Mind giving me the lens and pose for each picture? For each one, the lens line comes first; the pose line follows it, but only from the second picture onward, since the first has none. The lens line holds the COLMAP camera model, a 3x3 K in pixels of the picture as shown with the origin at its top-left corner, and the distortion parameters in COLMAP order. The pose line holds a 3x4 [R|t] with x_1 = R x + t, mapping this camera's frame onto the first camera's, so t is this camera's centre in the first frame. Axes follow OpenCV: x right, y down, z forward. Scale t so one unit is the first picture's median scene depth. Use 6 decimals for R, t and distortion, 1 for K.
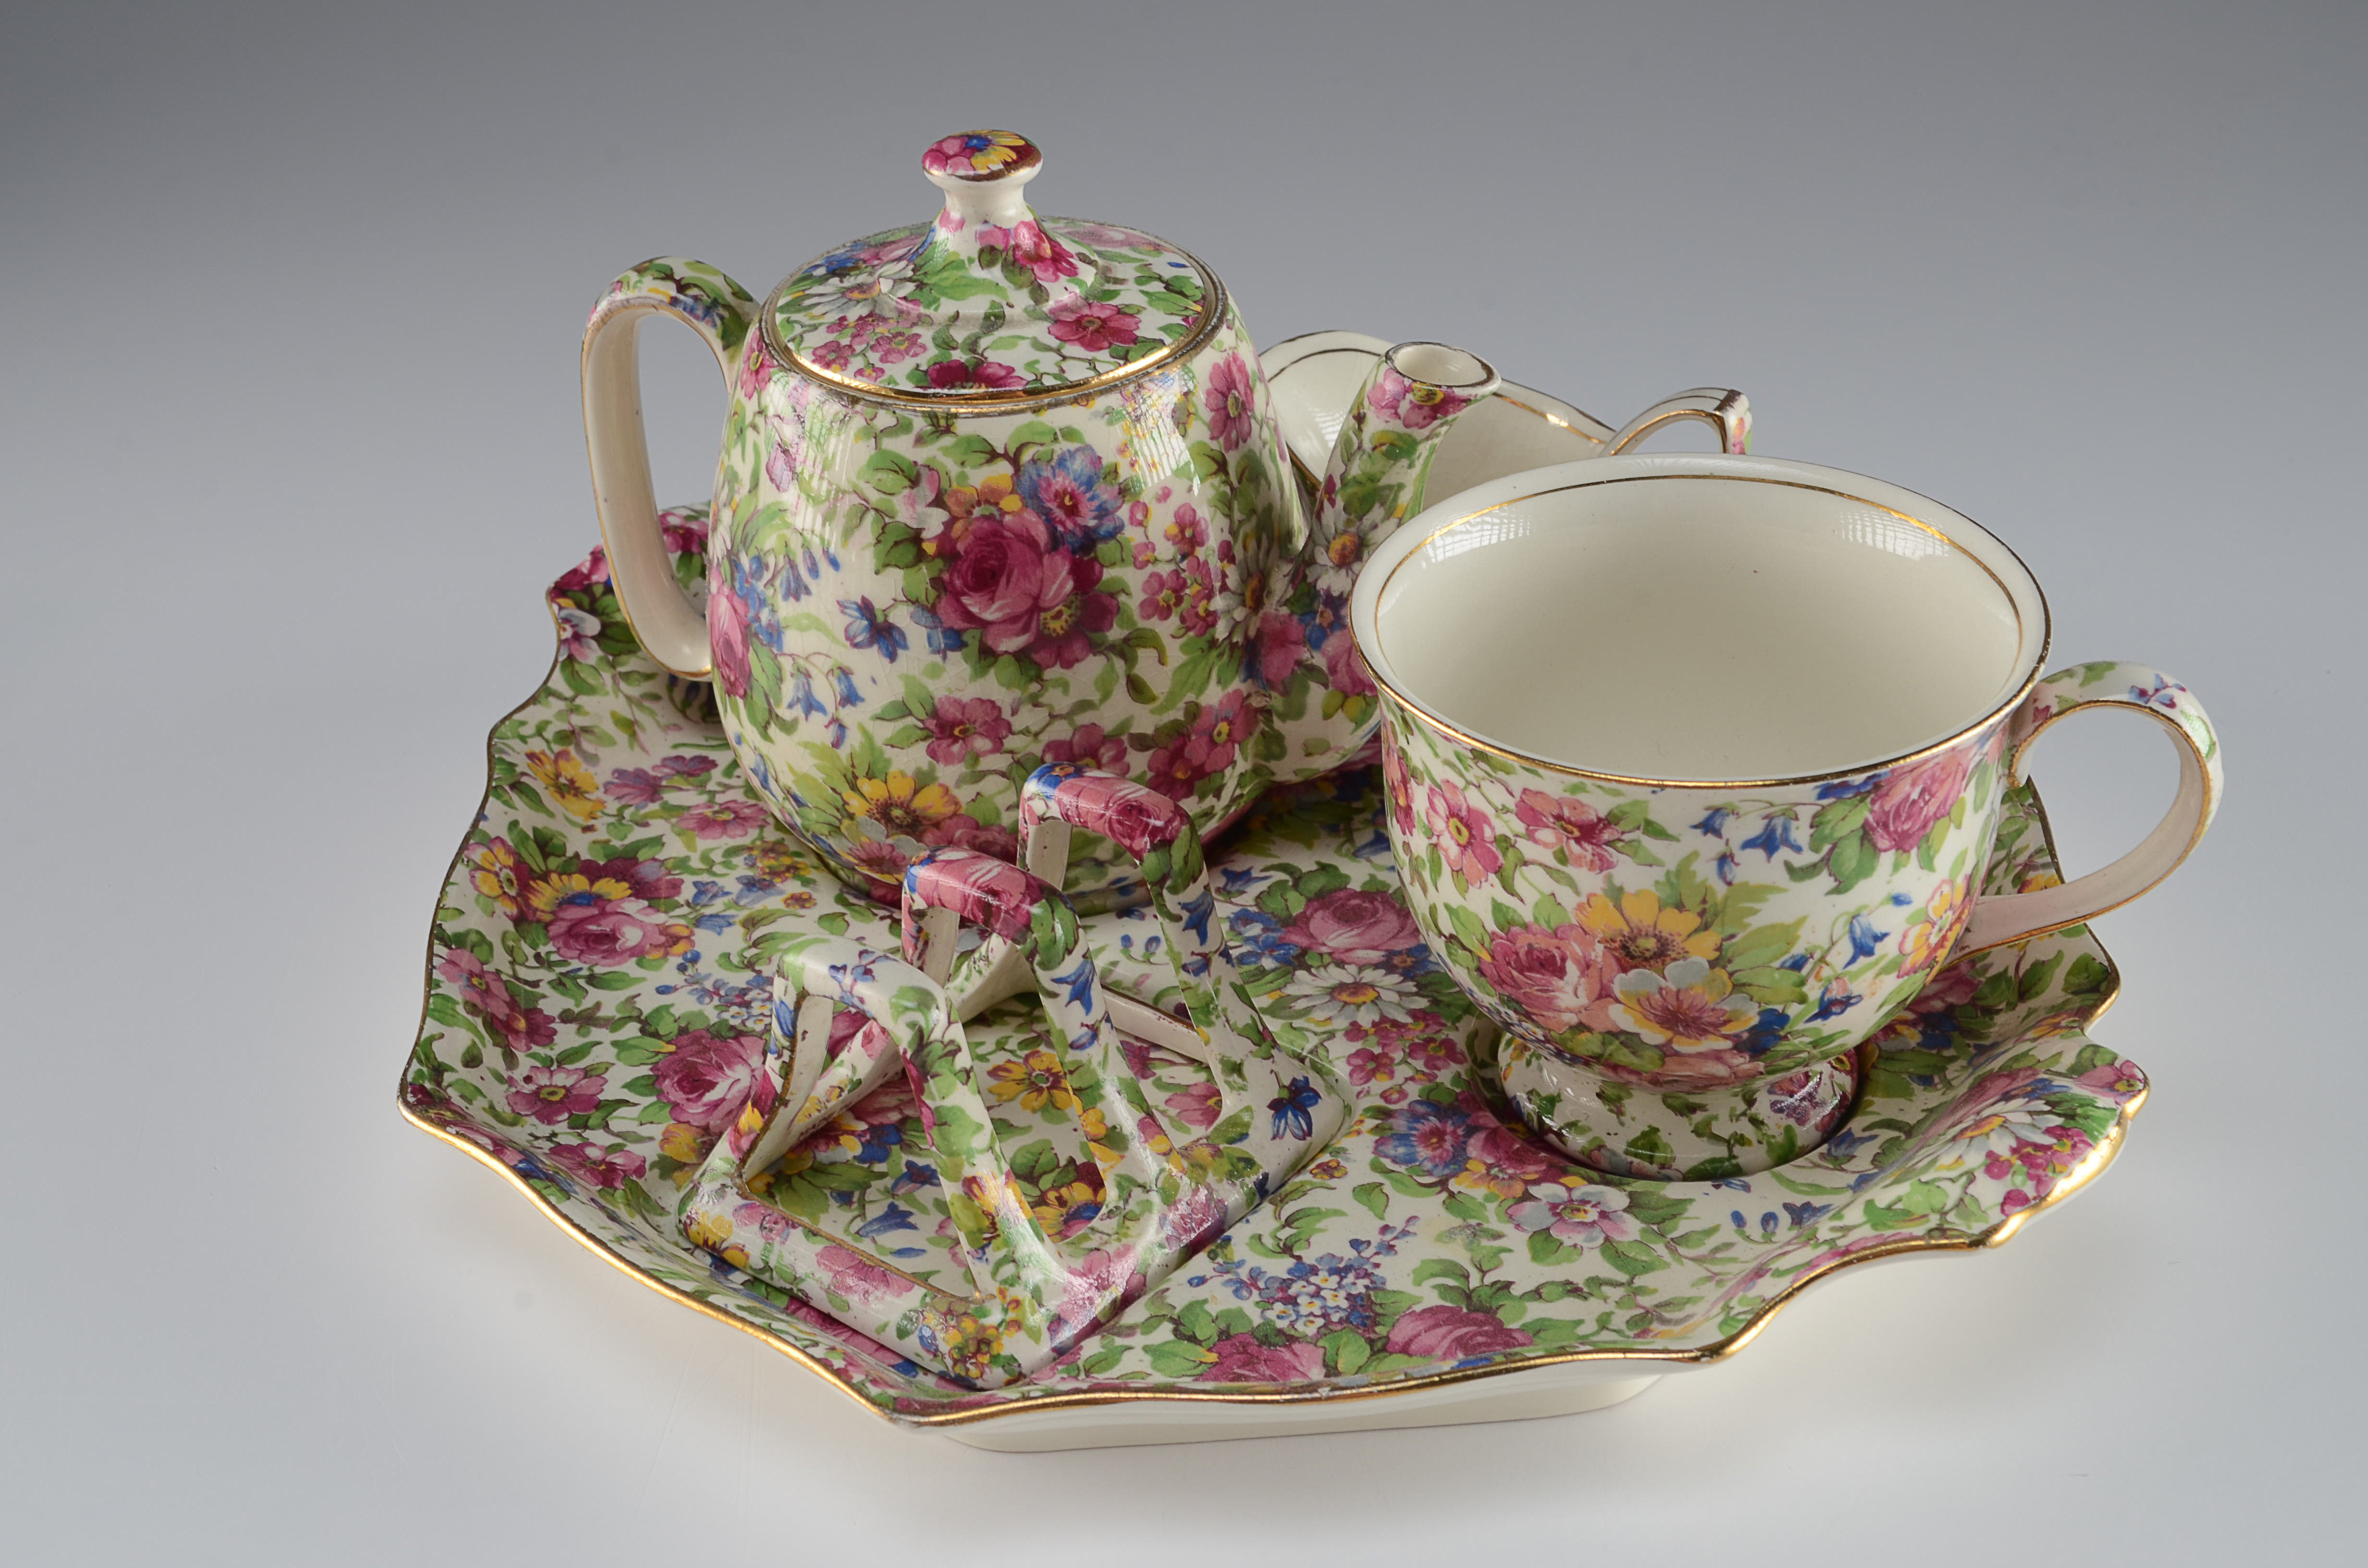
lens RADIAL K [[3230.4, 0, 1166.1], [0, 3230.4, 779.2], [0, 0, 1]] dist [-0.040986, 0.000000]
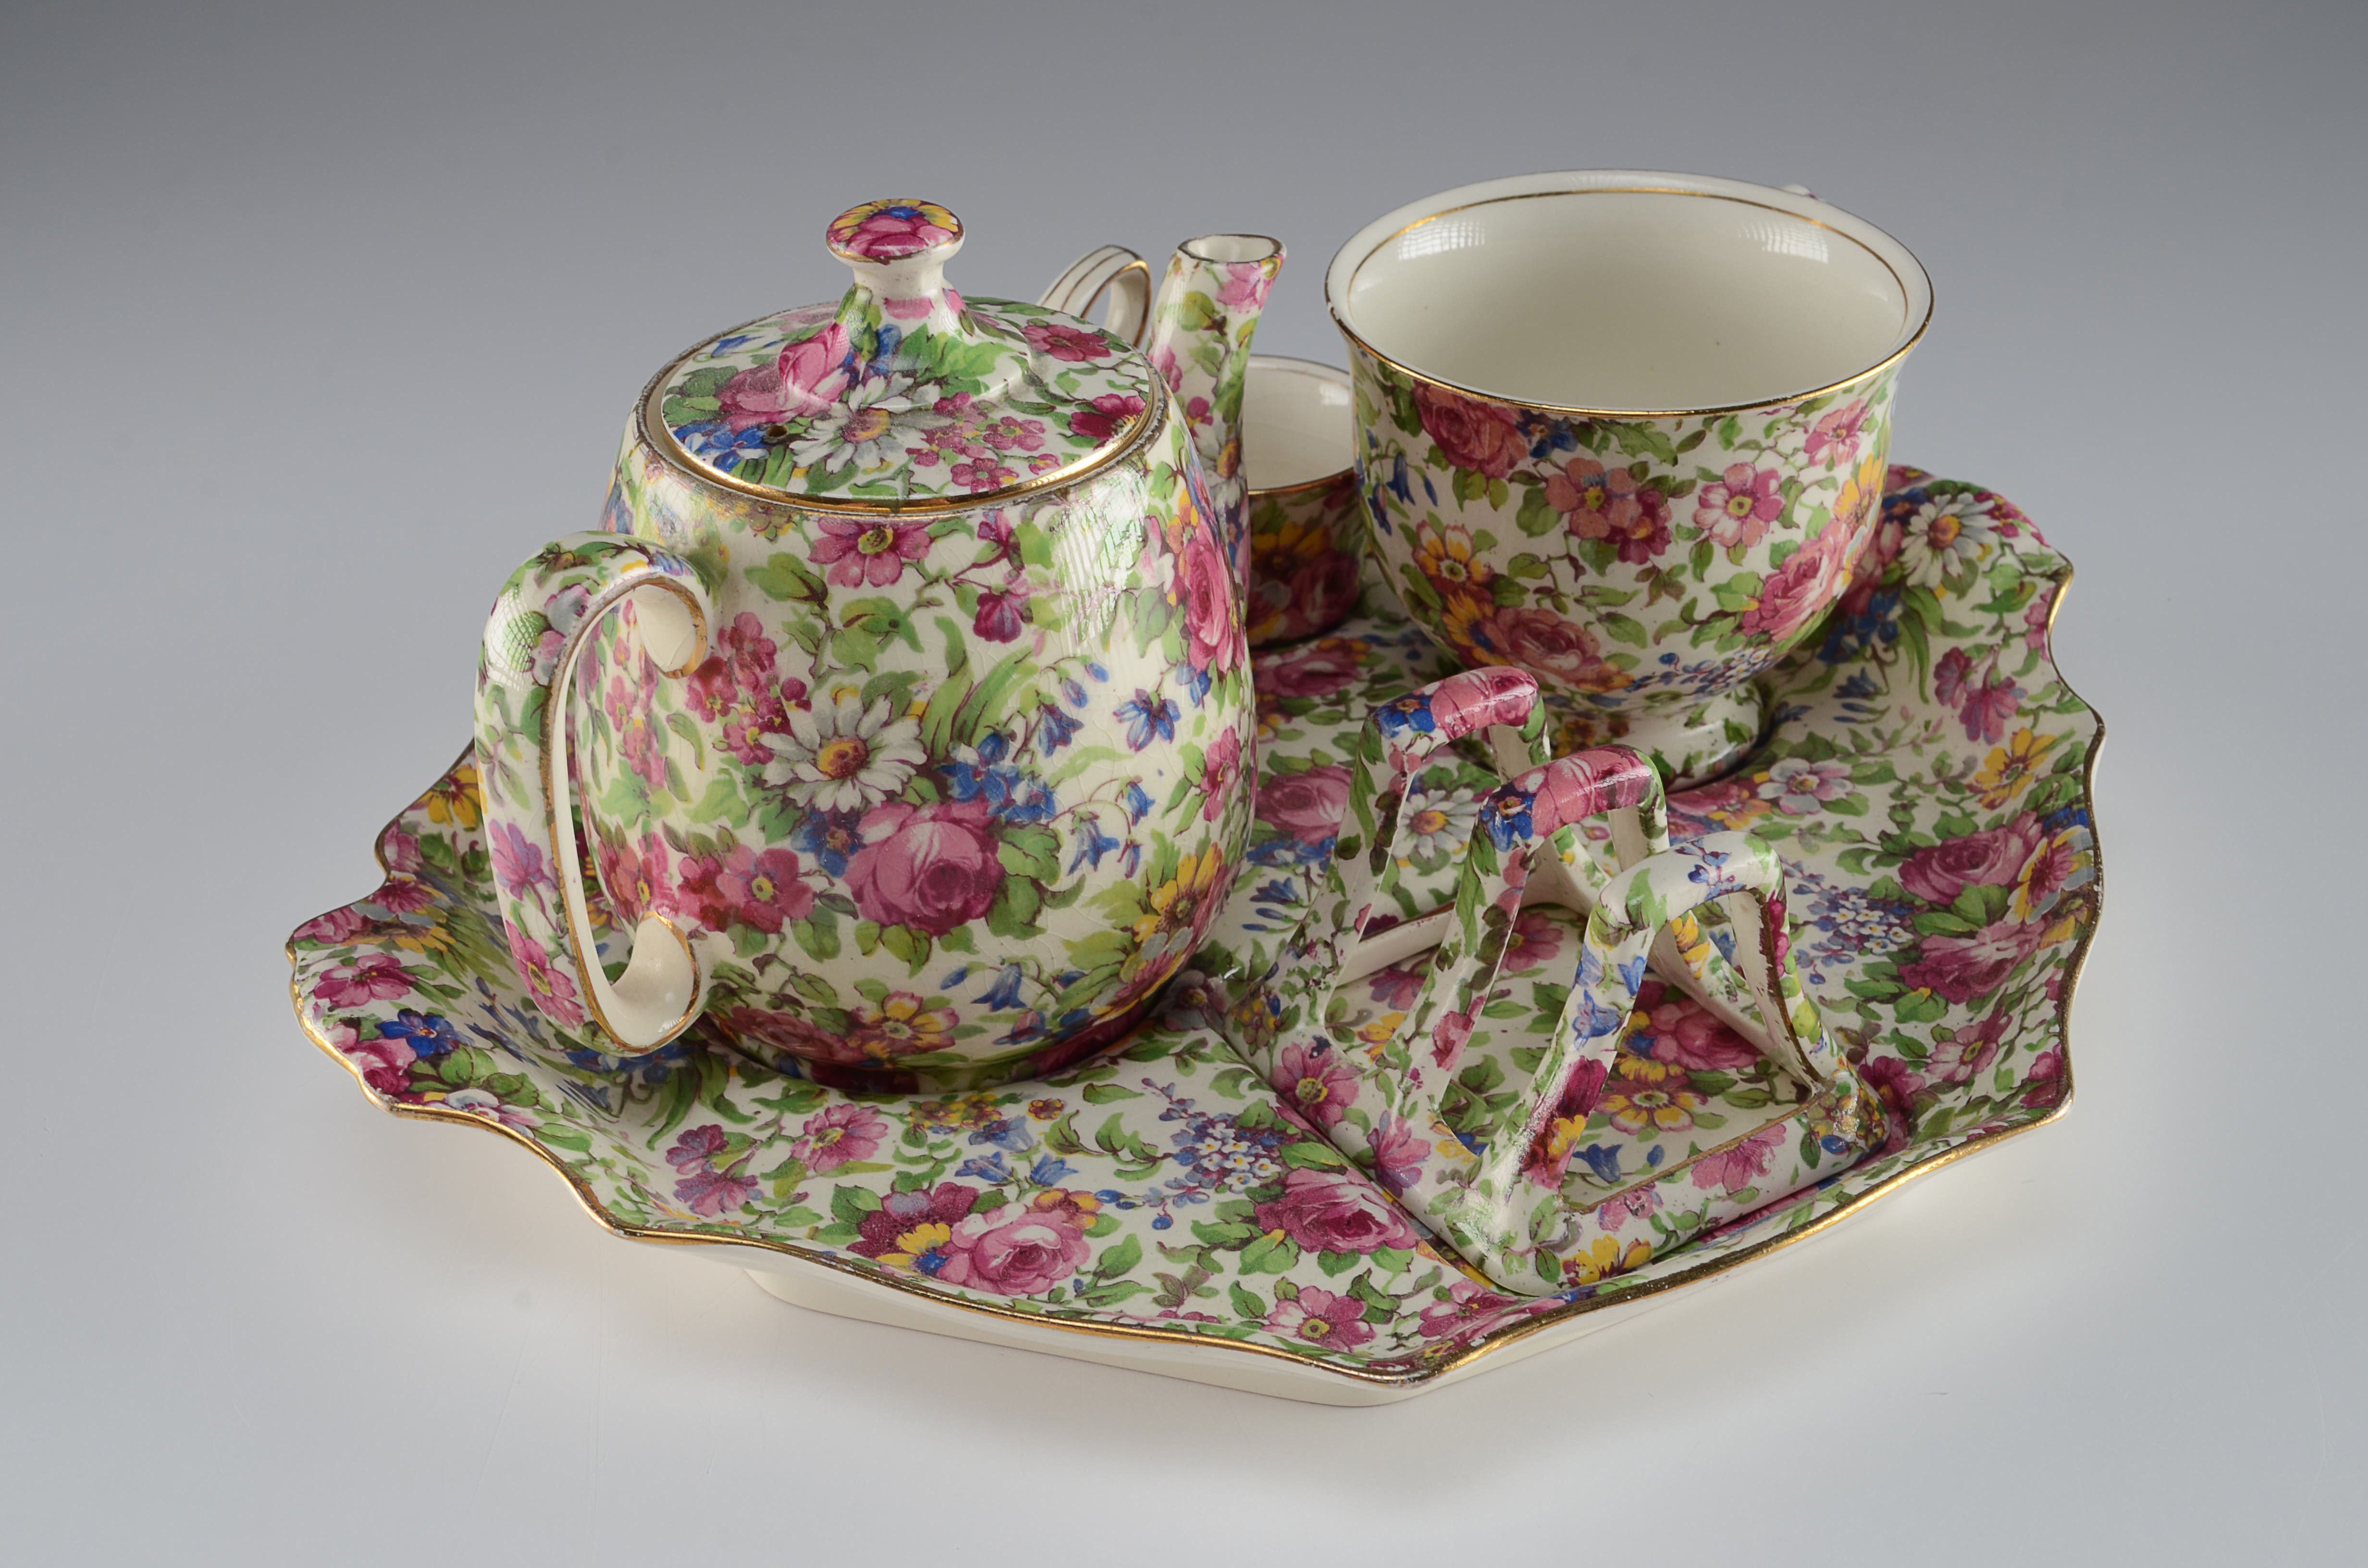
lens RADIAL K [[3230.4, 0, 1170.6], [0, 3230.4, 792.1], [0, 0, 1]] dist [-0.040986, 0.000000]
pose [[0.335084, -0.469523, 0.816864, -0.931579], [0.502469, 0.822458, 0.266622, -0.298175], [-0.797022, 0.321108, 0.511513, 0.607893]]
